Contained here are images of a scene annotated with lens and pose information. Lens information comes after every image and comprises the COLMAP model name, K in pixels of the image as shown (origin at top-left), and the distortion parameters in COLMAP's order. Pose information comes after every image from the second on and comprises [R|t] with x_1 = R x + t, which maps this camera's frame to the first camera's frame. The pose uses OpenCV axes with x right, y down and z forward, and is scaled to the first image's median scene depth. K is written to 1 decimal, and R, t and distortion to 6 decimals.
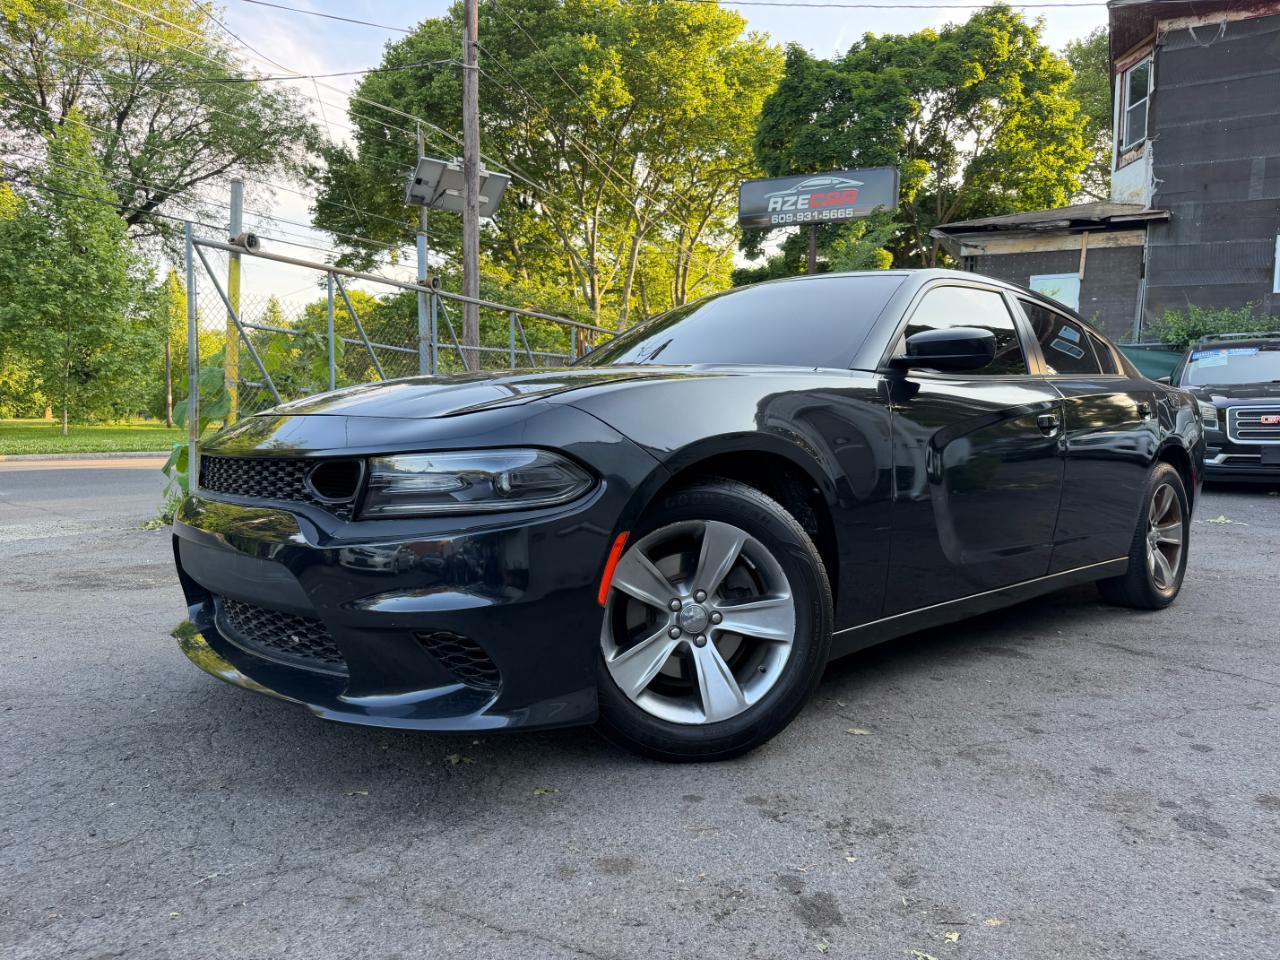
lens RADIAL K [[905.5, 0, 640.4], [0, 905.5, 481.6], [0, 0, 1]] dist [0.002981, -0.005644]
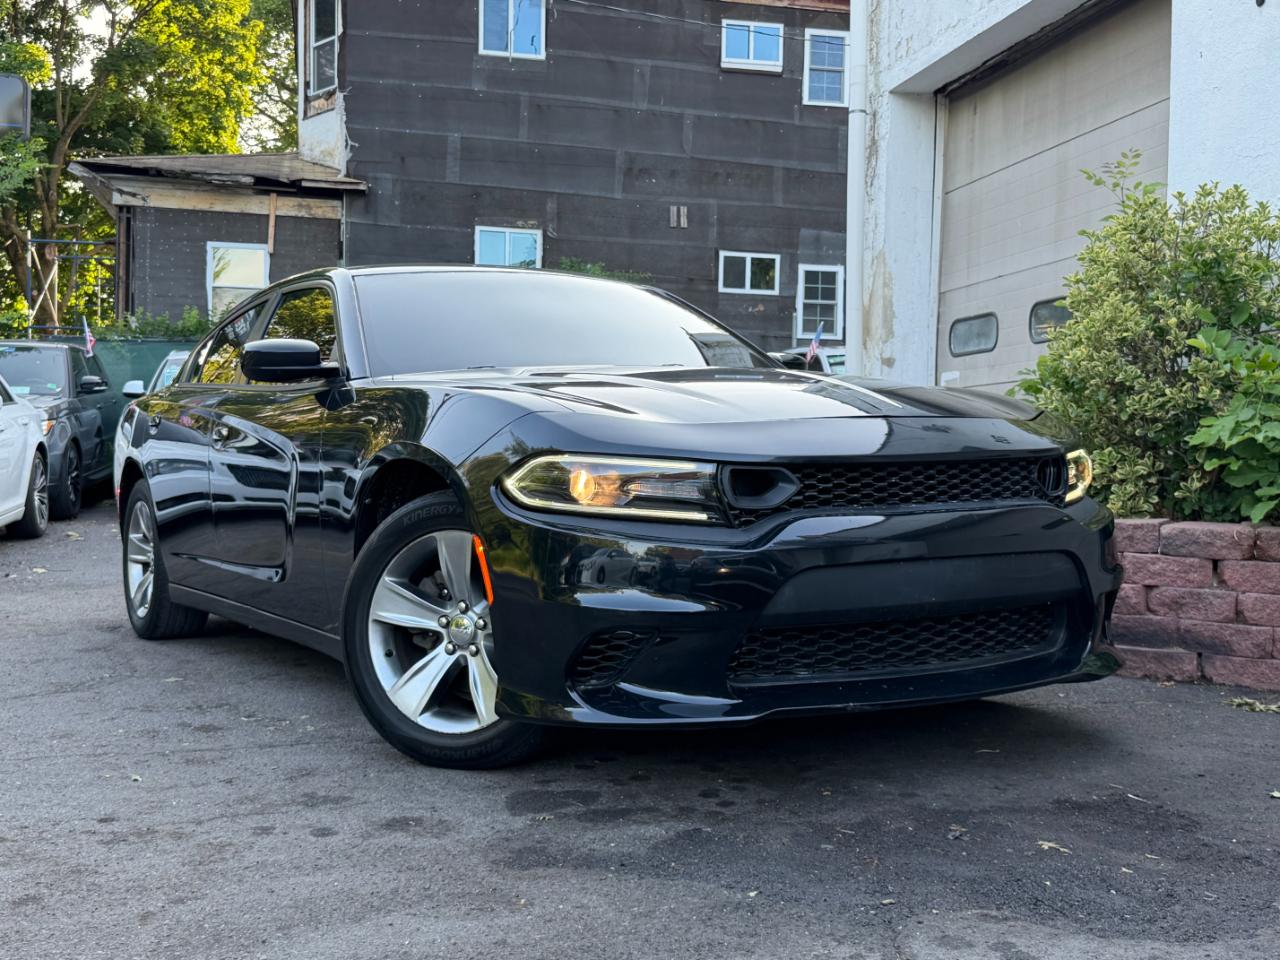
lens RADIAL K [[1399.4, 0, 638.6], [0, 1399.4, 502.2], [0, 0, 1]] dist [0.210365, -0.485287]
pose [[0.757977, -0.030159, 0.651583, -0.091019], [0.040643, 0.999173, -0.001033, 0.008833], [-0.651013, 0.027266, 0.758576, -0.154428]]
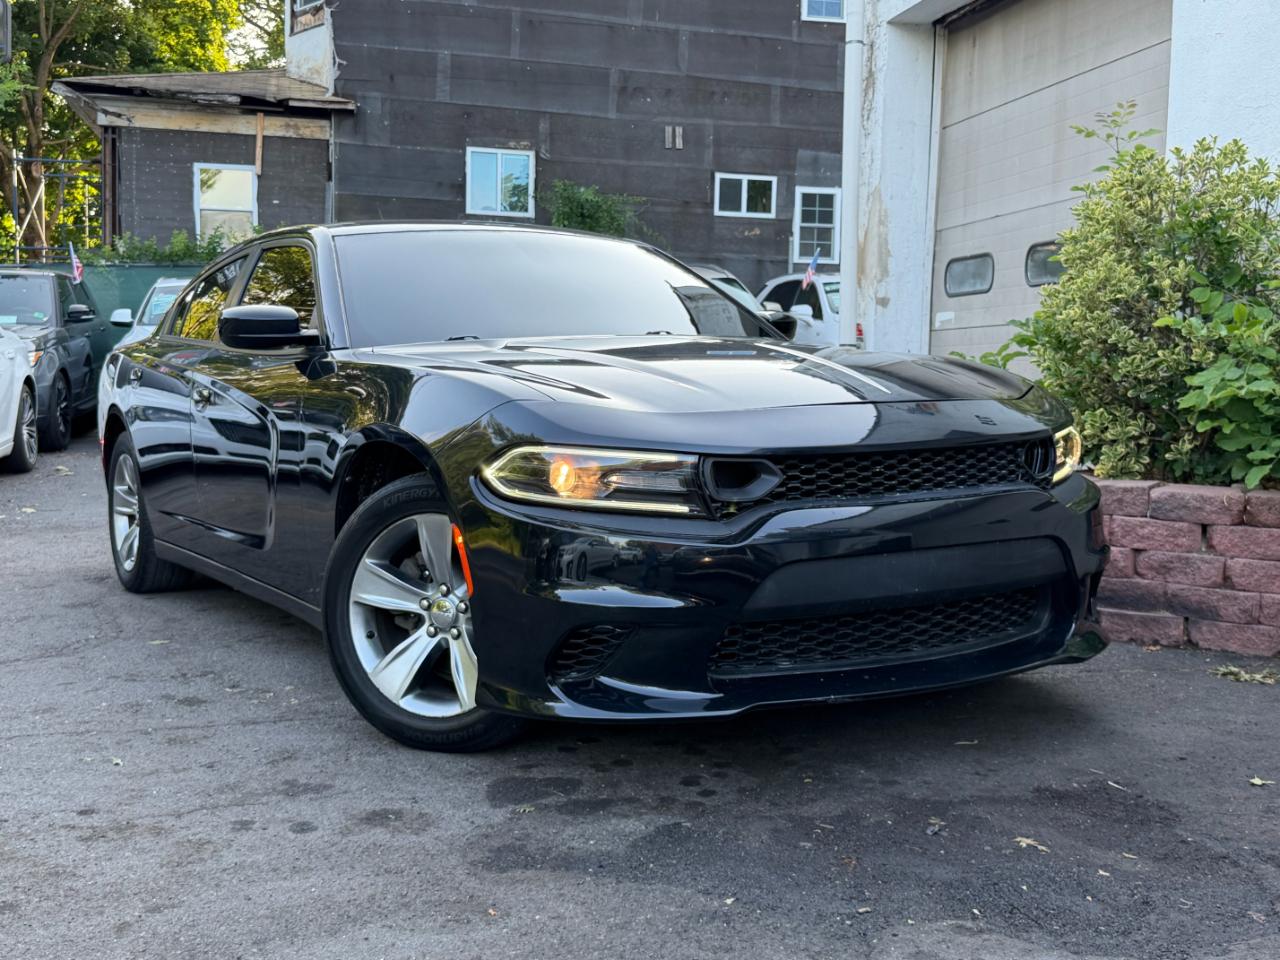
lens RADIAL K [[1399.4, 0, 638.6], [0, 1399.4, 502.2], [0, 0, 1]] dist [0.210365, -0.485287]
pose [[0.756401, -0.068203, 0.650543, -0.087170], [0.039666, 0.997502, 0.058457, -0.001748], [-0.652905, -0.018413, 0.757216, -0.154036]]
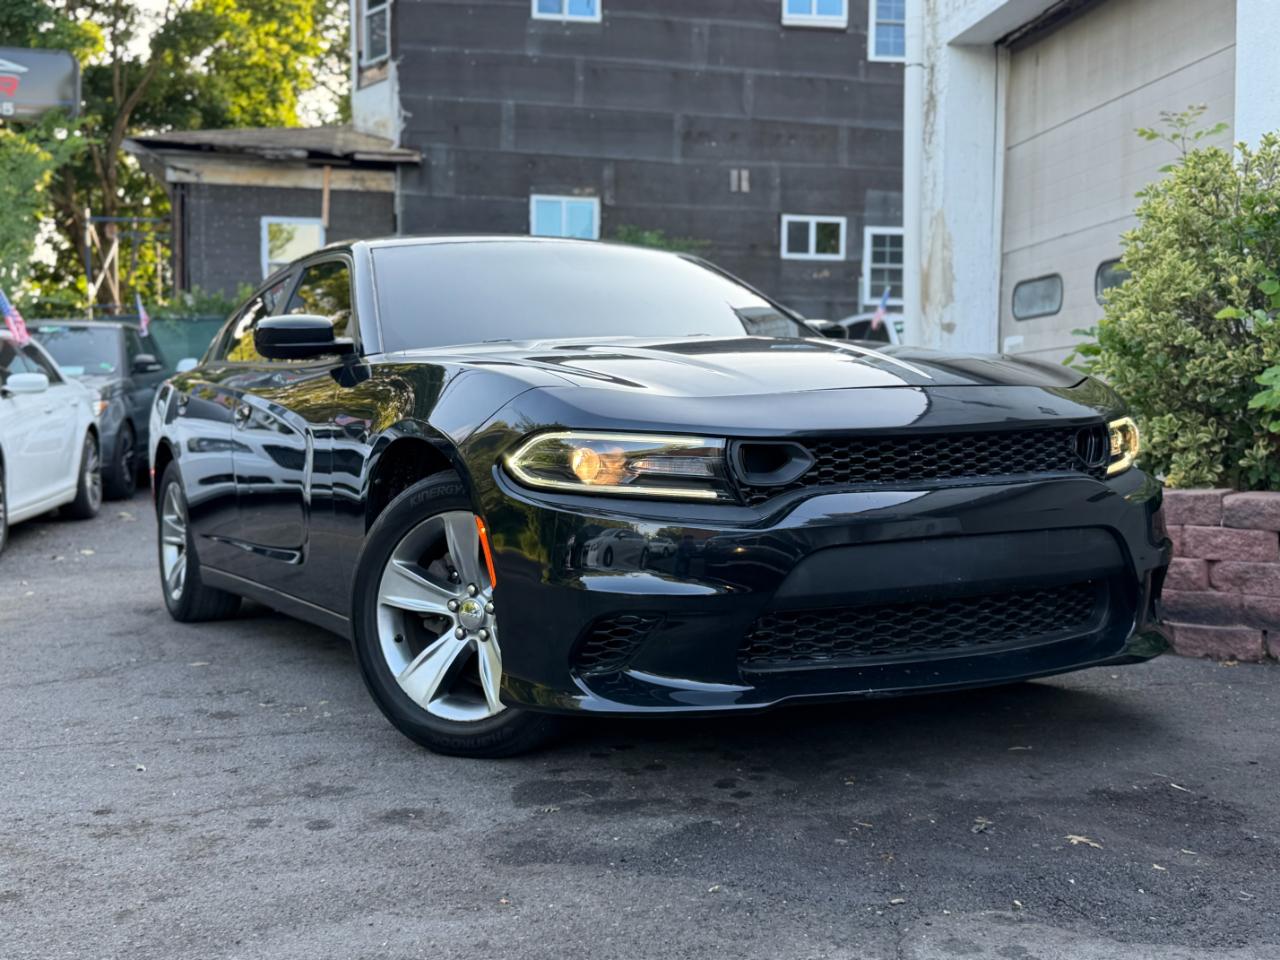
lens RADIAL K [[1426.7, 0, 640.2], [0, 1426.7, 500.4], [0, 0, 1]] dist [0.215076, -0.500661]
pose [[0.788496, -0.049665, 0.613032, -0.080518], [0.052063, 0.998547, 0.013932, 0.008620], [-0.612833, 0.020931, 0.789935, -0.155974]]
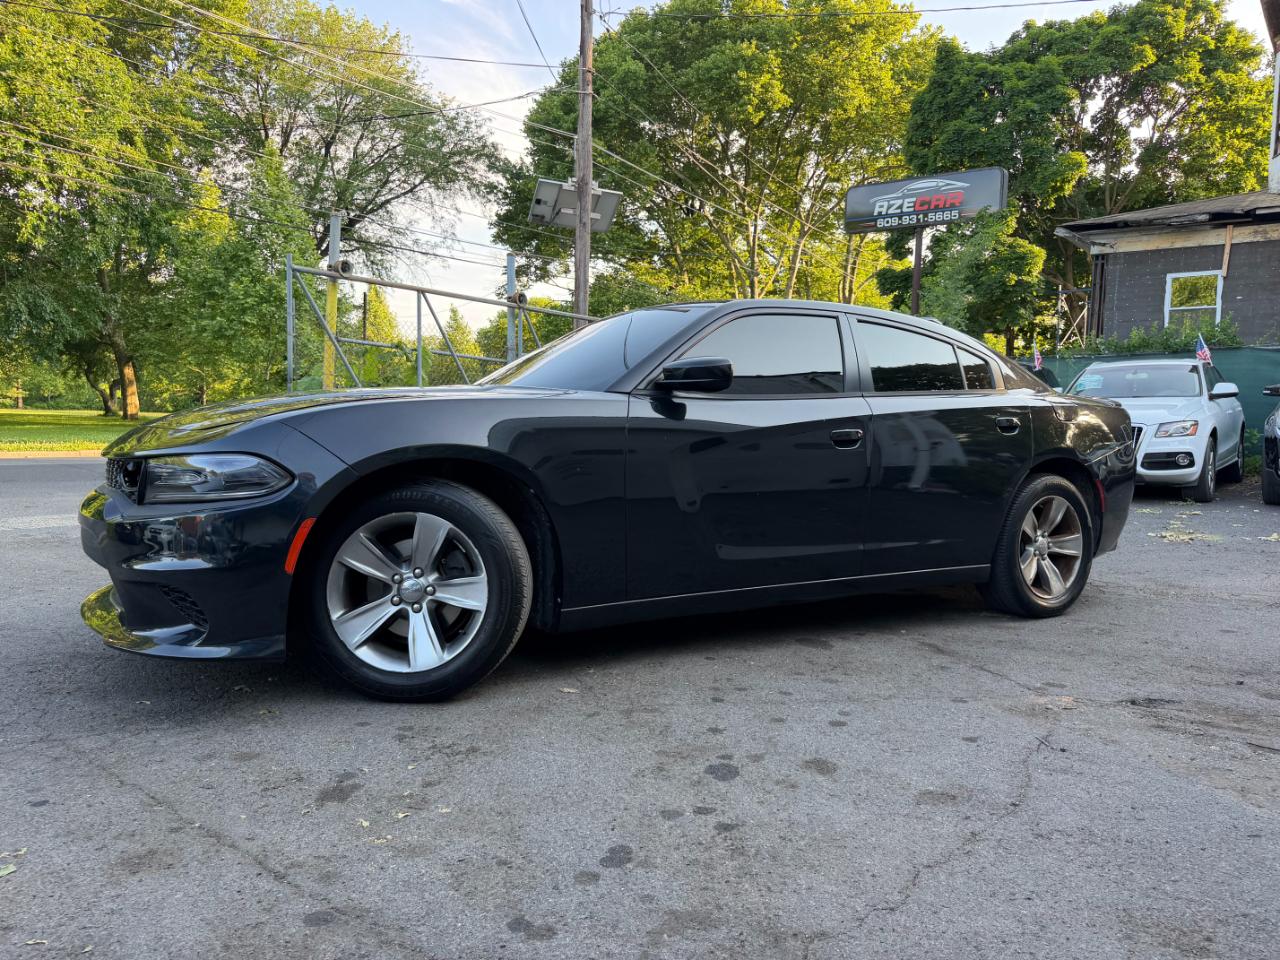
lens RADIAL K [[894.9, 0, 640.0], [0, 894.9, 480.0], [0, 0, 1]] dist [0.035701, -0.038783]
pose [[0.980291, 0.022128, -0.196315, 0.090851], [-0.022517, 0.999746, 0.000251, -0.001501], [0.196271, 0.004175, 0.980541, -0.026231]]
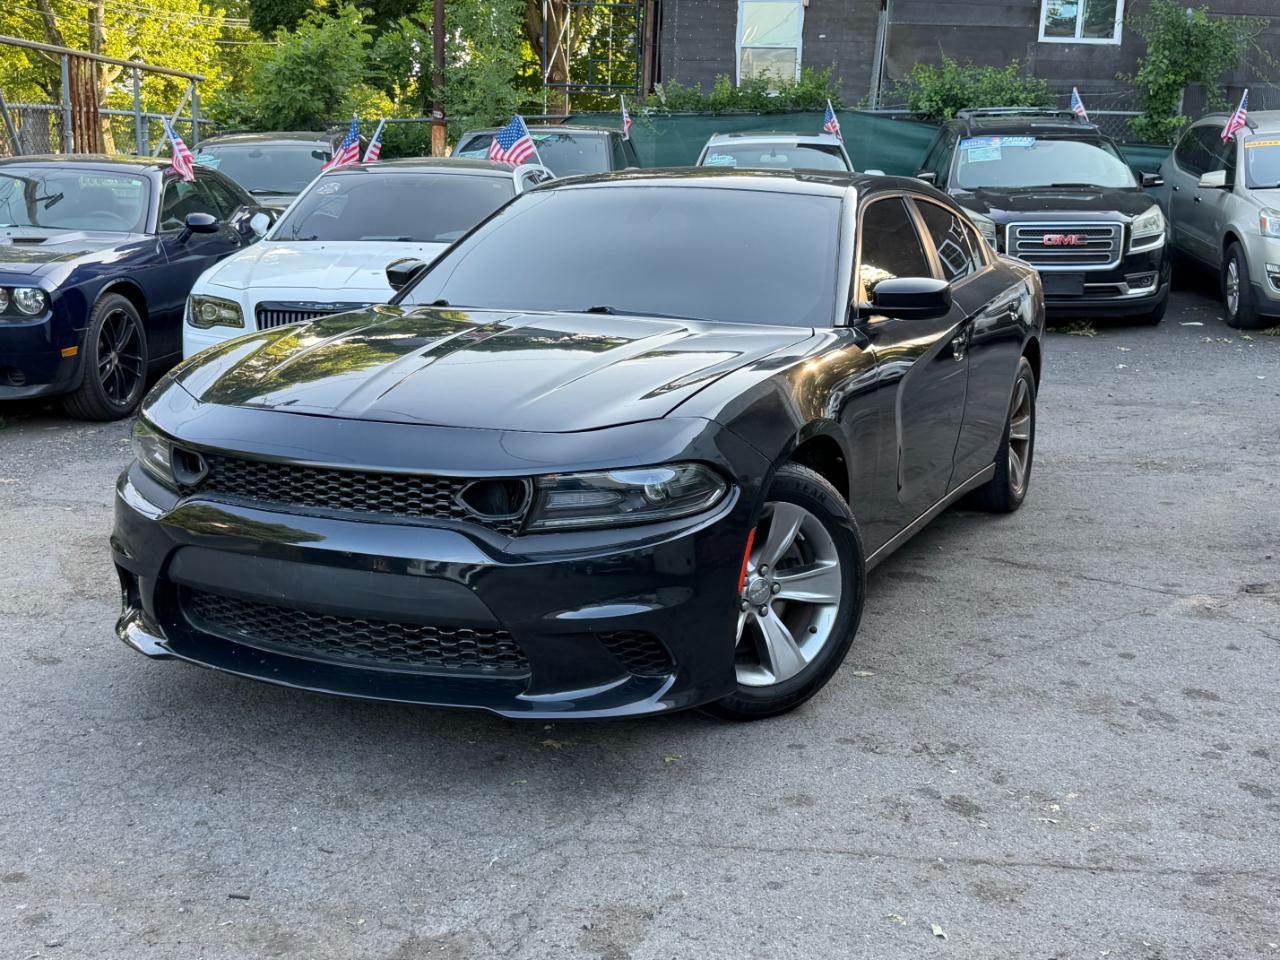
lens RADIAL K [[1508.7, 0, 640.0], [0, 1508.7, 480.0], [0, 0, 1]] dist [0.213022, -0.538276]
pose [[0.923939, -0.065922, 0.376817, -0.109808], [0.011816, 0.989488, 0.144134, -0.035682], [-0.382358, -0.128719, 0.915005, -0.087550]]
